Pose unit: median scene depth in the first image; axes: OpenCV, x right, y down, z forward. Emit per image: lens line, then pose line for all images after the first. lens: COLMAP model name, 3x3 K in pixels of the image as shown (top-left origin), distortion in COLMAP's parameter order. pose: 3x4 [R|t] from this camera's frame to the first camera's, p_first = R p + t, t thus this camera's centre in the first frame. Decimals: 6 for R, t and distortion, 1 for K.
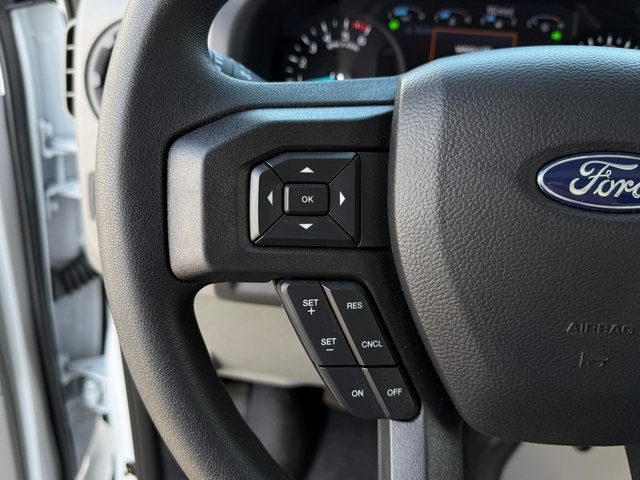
lens RADIAL K [[559.8, 0, 320.0], [0, 559.8, 240.0], [0, 0, 1]] dist [-0.056206, 0.007040]
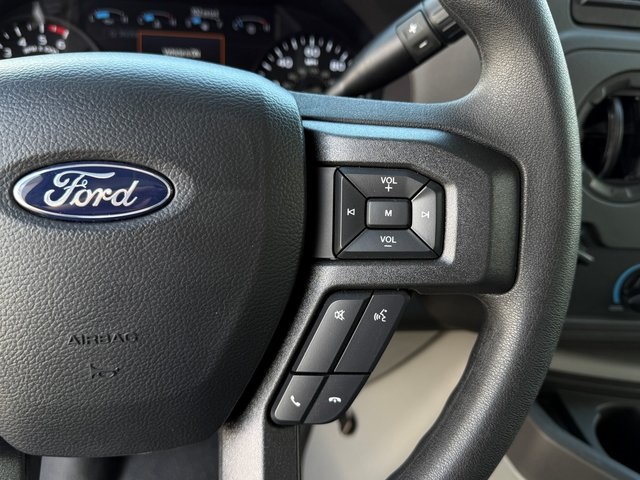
lens RADIAL K [[559.8, 0, 320.0], [0, 559.8, 240.0], [0, 0, 1]] dist [-0.056206, 0.007040]
pose [[0.971930, -0.070676, 0.224402, 0.695046], [0.070292, 0.997479, 0.009709, 0.001153], [-0.224523, 0.006337, 0.974448, -0.061197]]
